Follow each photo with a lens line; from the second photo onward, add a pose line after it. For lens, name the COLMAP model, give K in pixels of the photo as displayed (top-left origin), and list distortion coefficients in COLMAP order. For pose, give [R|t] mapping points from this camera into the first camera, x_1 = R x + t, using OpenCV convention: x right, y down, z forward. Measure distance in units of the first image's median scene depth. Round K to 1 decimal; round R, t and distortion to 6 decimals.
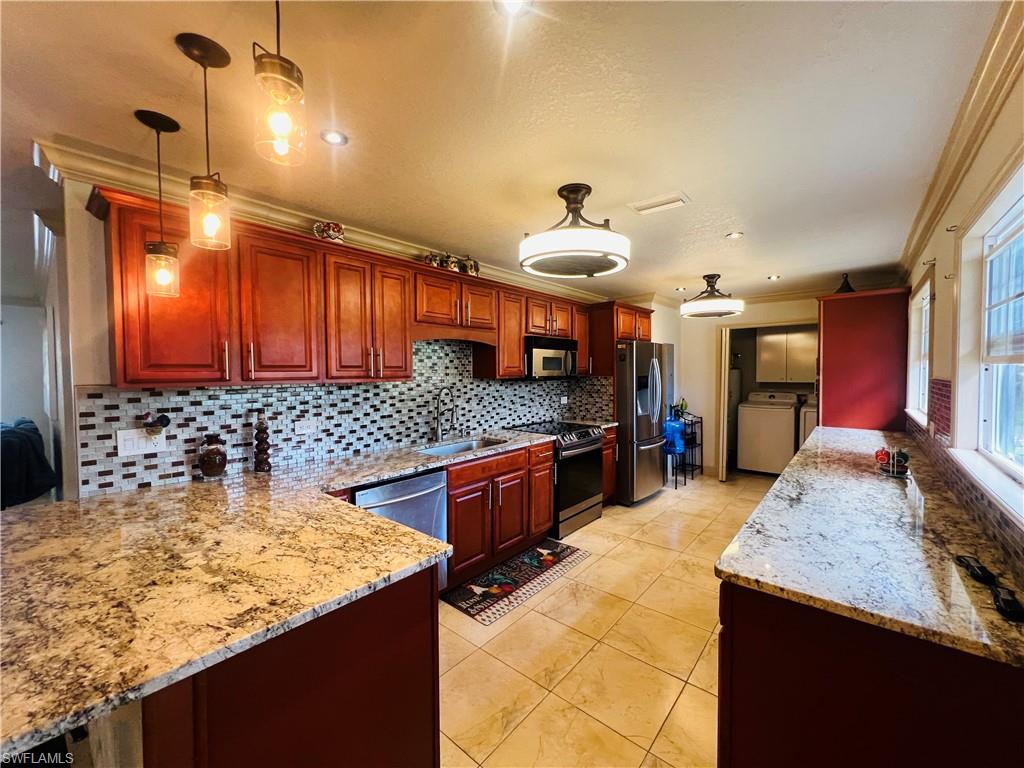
lens RADIAL K [[409.8, 0, 513.8], [0, 409.8, 385.4], [0, 0, 1]] dist [-0.000349, -0.000023]
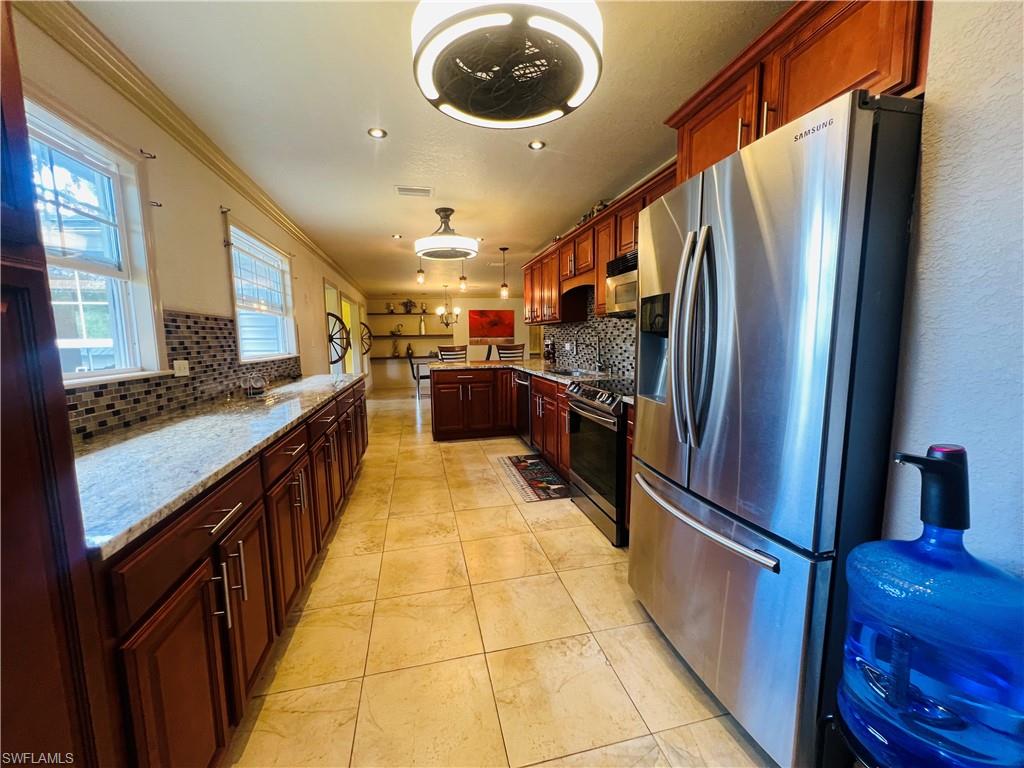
lens RADIAL K [[409.8, 0, 513.8], [0, 409.8, 385.4], [0, 0, 1]] dist [-0.000349, -0.000023]
pose [[-0.597687, 0.110582, -0.794067, 0.905954], [-0.005751, 0.989825, 0.142172, 0.005986], [0.801709, 0.089541, -0.590970, 1.469119]]
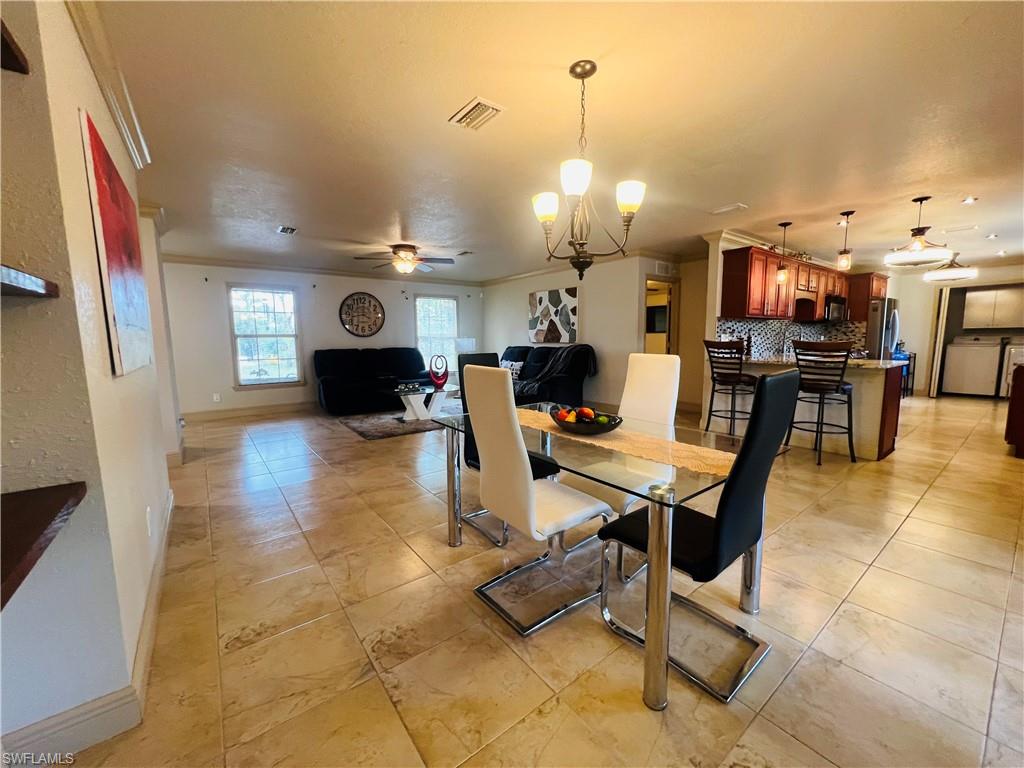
lens RADIAL K [[409.8, 0, 513.8], [0, 409.8, 385.4], [0, 0, 1]] dist [-0.000349, -0.000023]
pose [[0.976909, 0.021035, -0.212620, -0.961354], [-0.003174, 0.996461, 0.083999, 0.123583], [0.213634, -0.081385, 0.973518, -1.083311]]
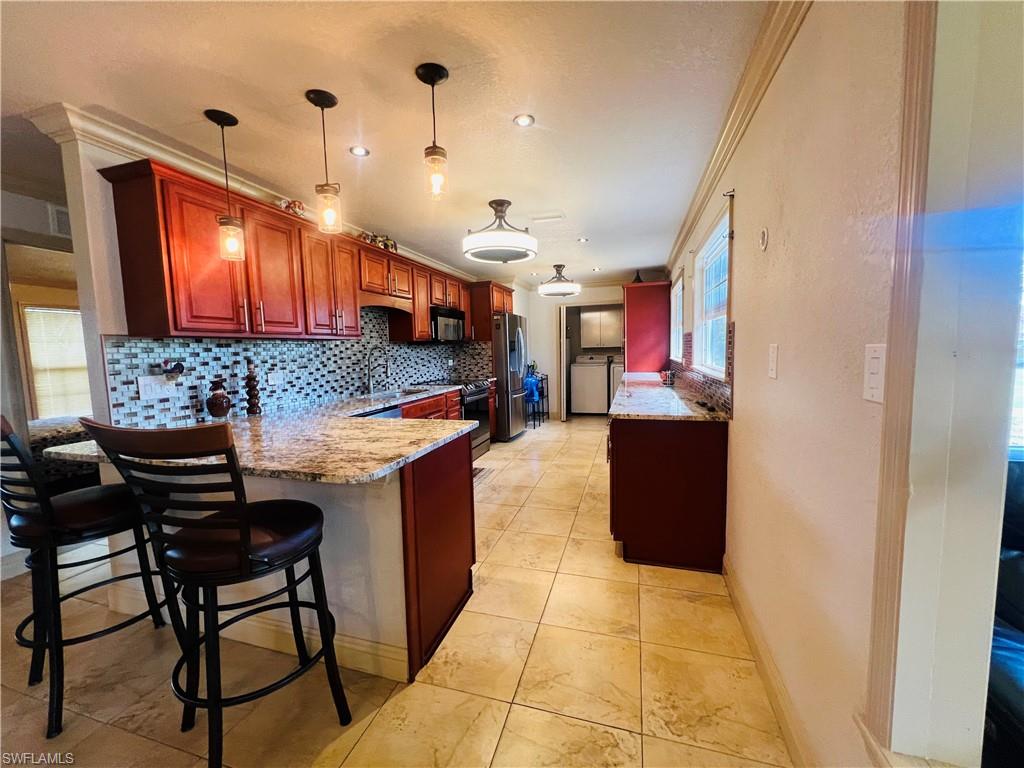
lens RADIAL K [[409.8, 0, 513.8], [0, 409.8, 385.4], [0, 0, 1]] dist [-0.000349, -0.000023]
pose [[0.915137, -0.052459, 0.399714, -0.267674], [0.032700, 0.997890, 0.056100, 0.058390], [-0.401814, -0.038268, 0.914922, -0.241844]]
